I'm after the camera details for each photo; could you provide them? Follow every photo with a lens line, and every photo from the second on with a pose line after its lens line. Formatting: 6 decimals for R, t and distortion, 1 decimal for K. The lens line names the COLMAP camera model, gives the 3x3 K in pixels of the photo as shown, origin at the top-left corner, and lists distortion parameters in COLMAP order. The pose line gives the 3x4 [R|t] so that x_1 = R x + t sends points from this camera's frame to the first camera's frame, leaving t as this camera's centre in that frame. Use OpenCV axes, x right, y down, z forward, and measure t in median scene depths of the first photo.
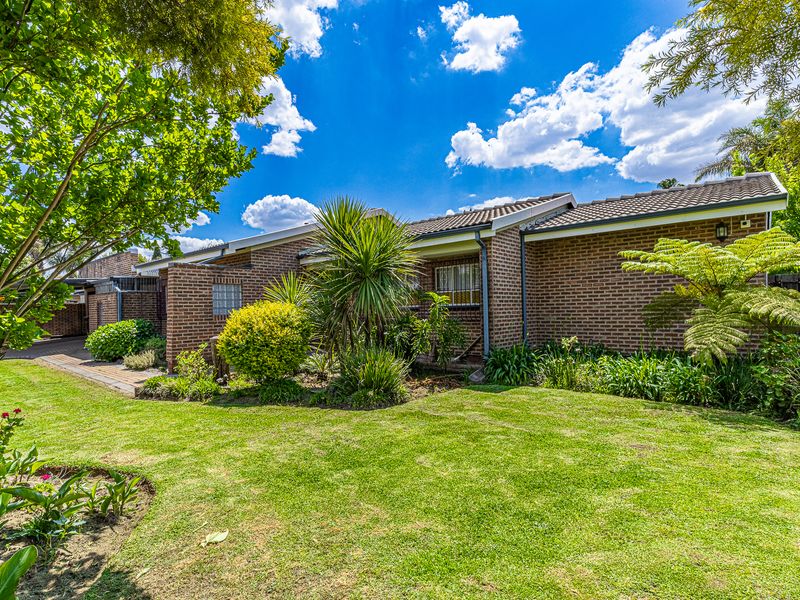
lens RADIAL K [[408.7, 0, 399.7], [0, 408.7, 304.0], [0, 0, 1]] dist [0.002397, -0.000383]
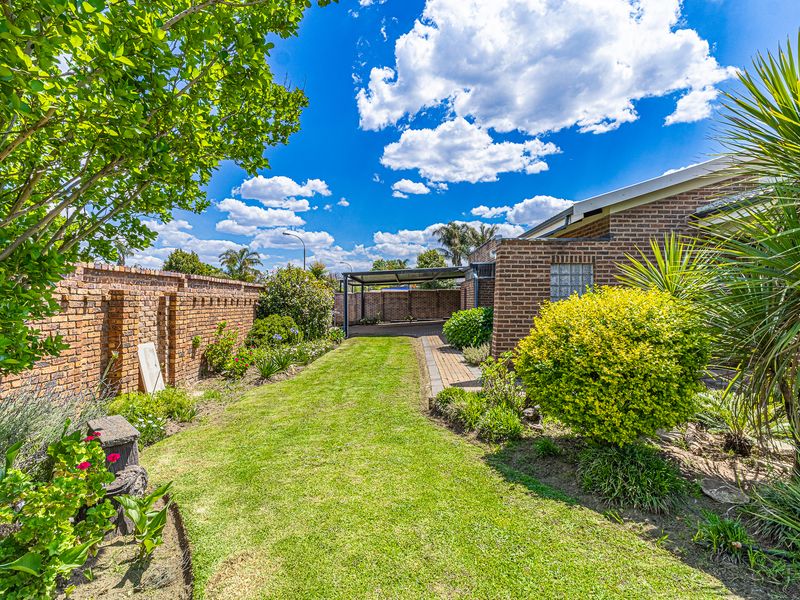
lens RADIAL K [[394.8, 0, 407.7], [0, 394.8, 301.1], [0, 0, 1]] dist [0.003977, 0.000982]
pose [[0.628095, 0.029309, -0.777585, -0.070840], [-0.011166, 0.999527, 0.028655, -0.000615], [0.778057, -0.009316, 0.628125, 0.382313]]
